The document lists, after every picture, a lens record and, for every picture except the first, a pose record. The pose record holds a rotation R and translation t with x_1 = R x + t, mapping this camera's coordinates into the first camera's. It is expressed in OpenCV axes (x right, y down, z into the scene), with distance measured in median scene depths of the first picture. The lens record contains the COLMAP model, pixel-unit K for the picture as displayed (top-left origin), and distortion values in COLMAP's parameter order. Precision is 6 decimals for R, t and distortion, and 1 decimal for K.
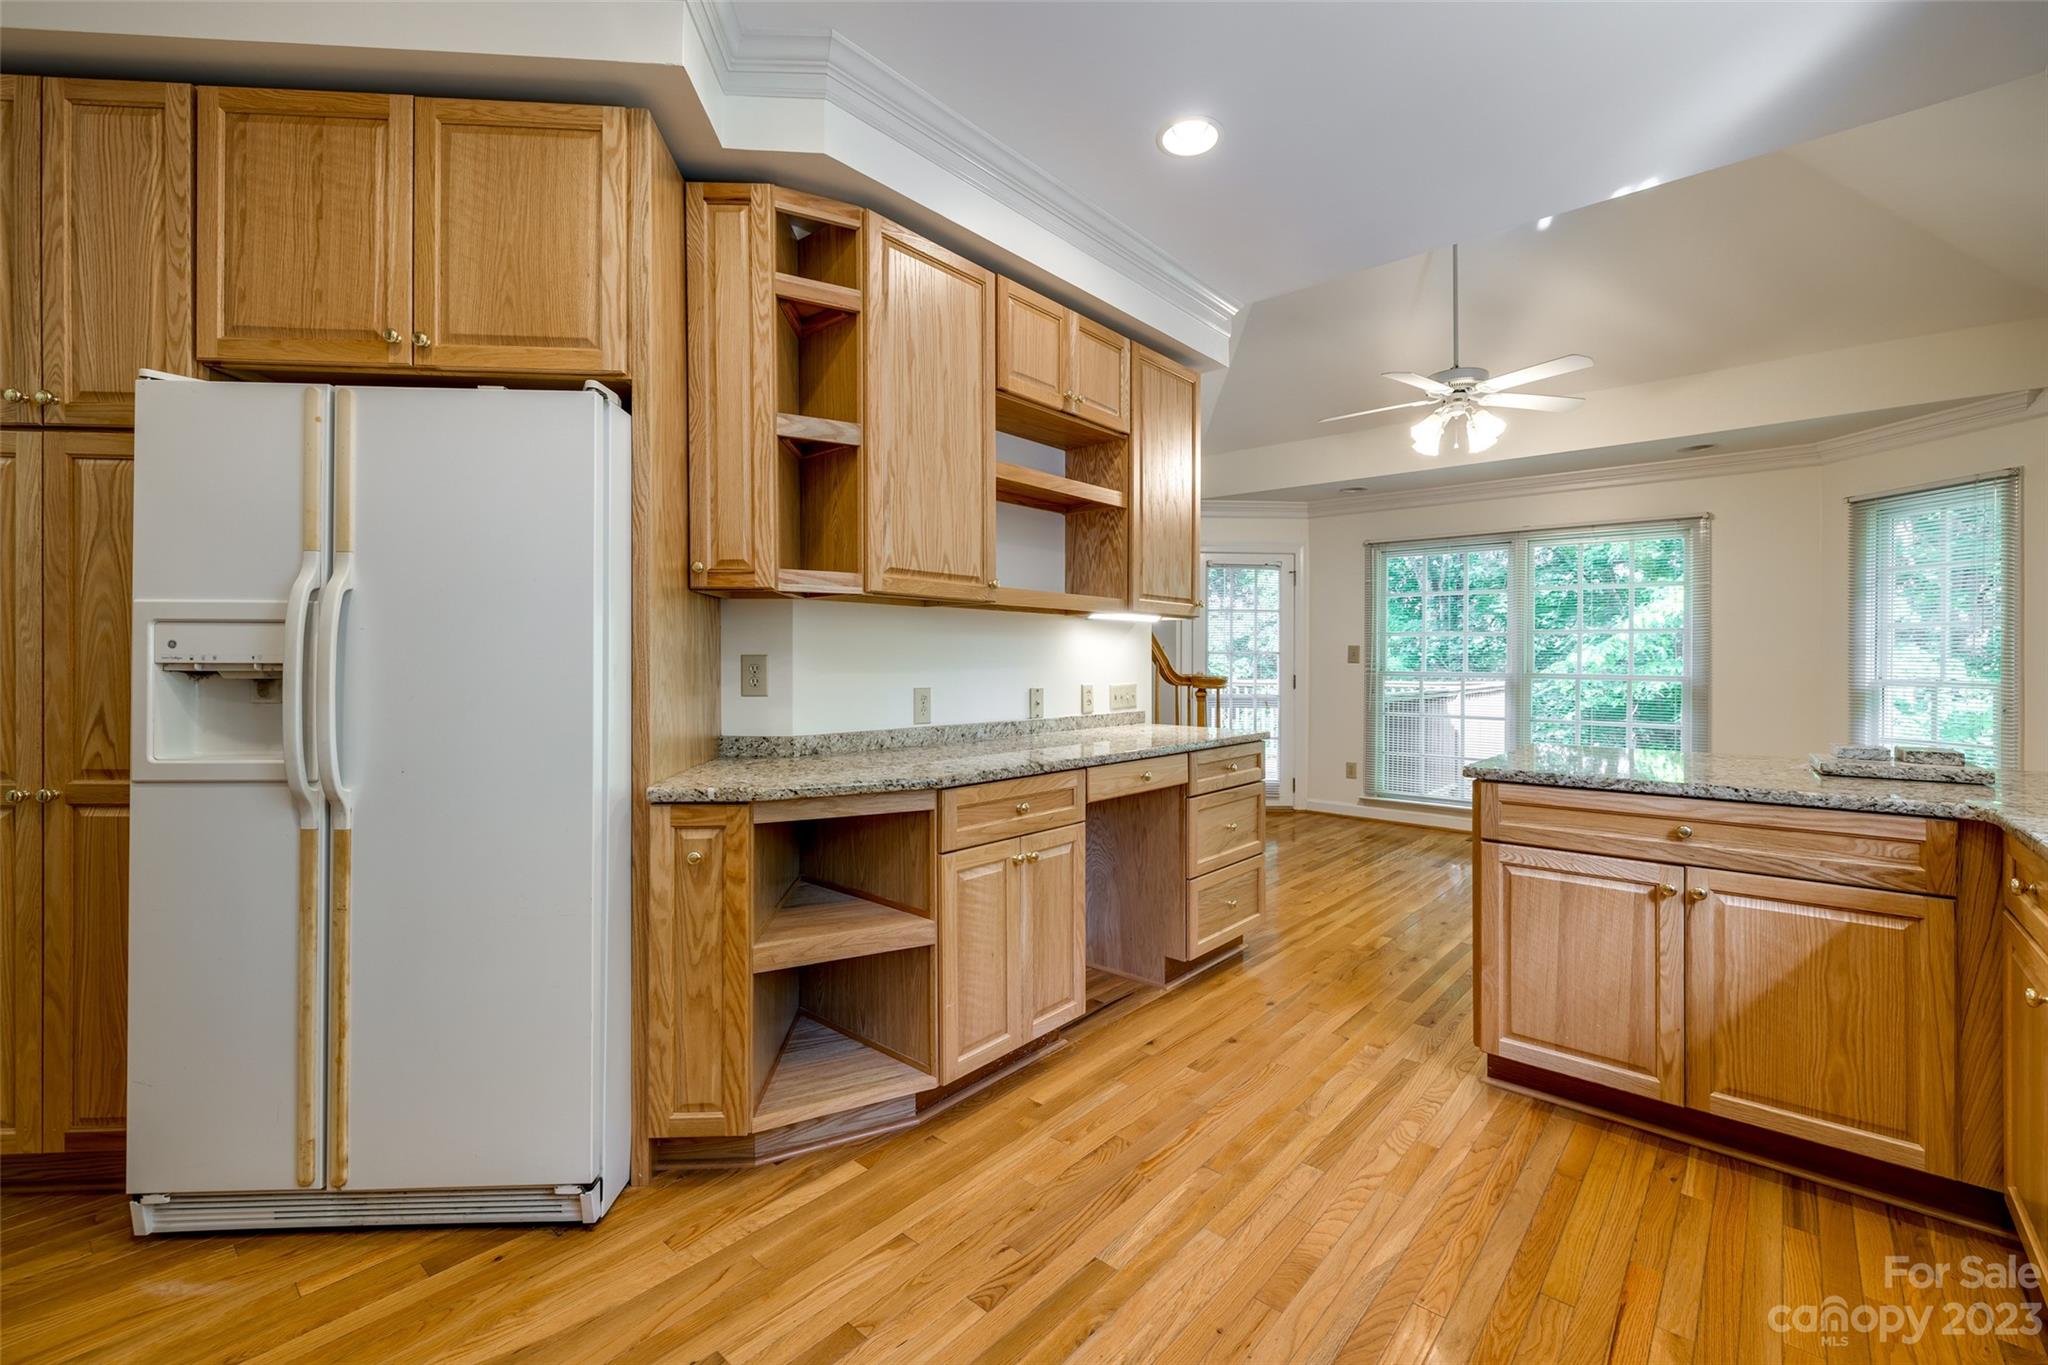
lens RADIAL K [[866.0, 0, 1025.4], [0, 866.0, 665.3], [0, 0, 1]] dist [-0.000805, 0.000560]
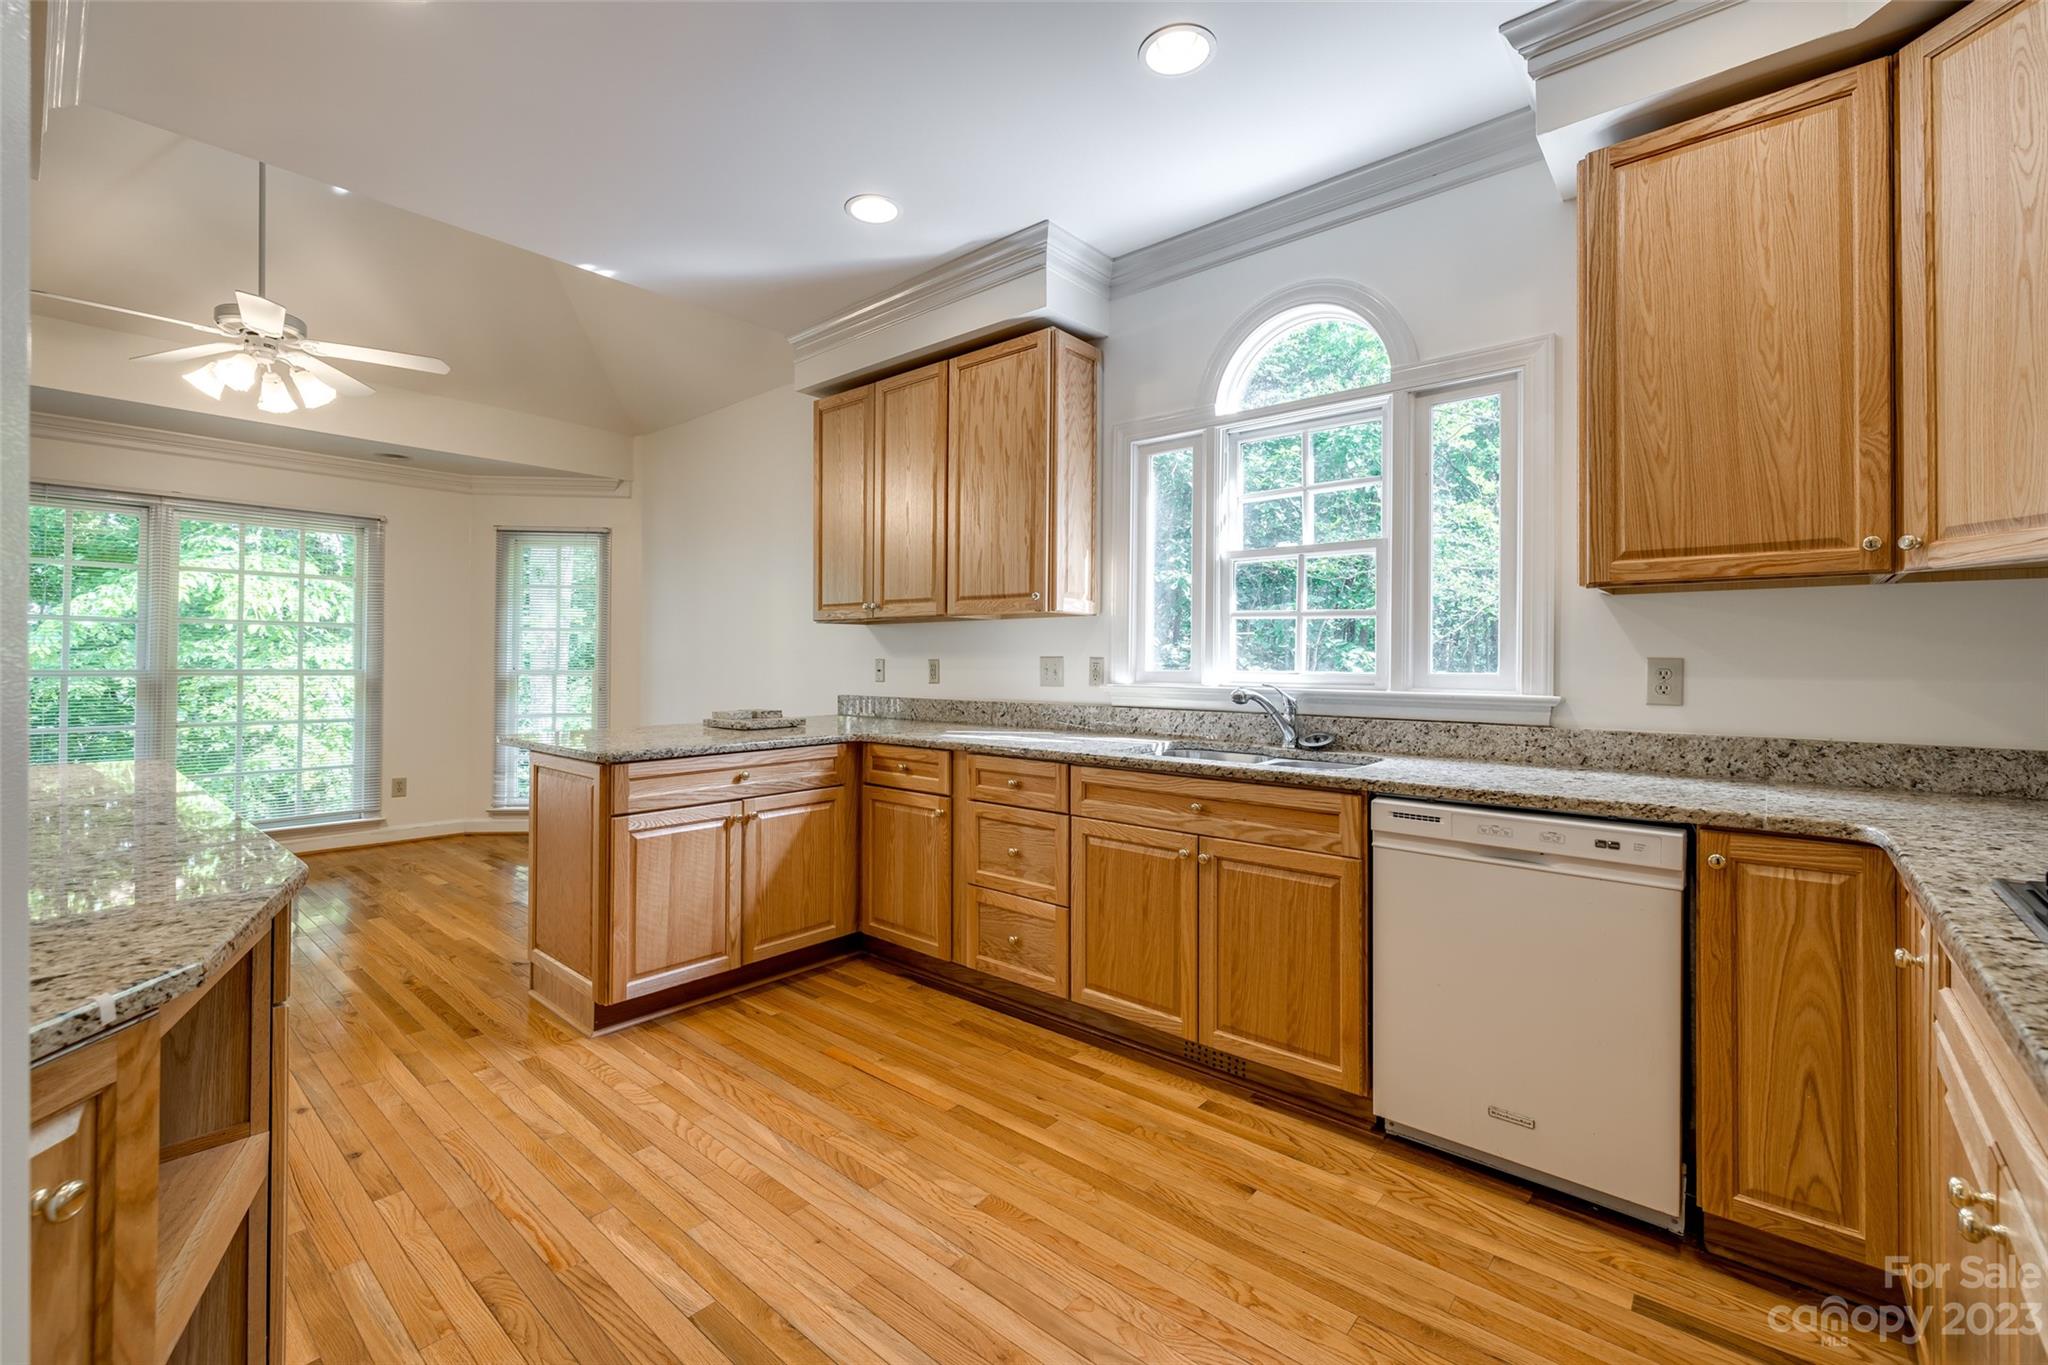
lens RADIAL K [[866.0, 0, 1014.7], [0, 866.0, 656.4], [0, 0, 1]] dist [-0.000805, 0.000560]
pose [[-0.002071, 0.000177, 0.999998, -0.667832], [0.001934, 0.999998, -0.000173, -0.005826], [-0.999996, 0.001933, -0.002071, 0.533170]]
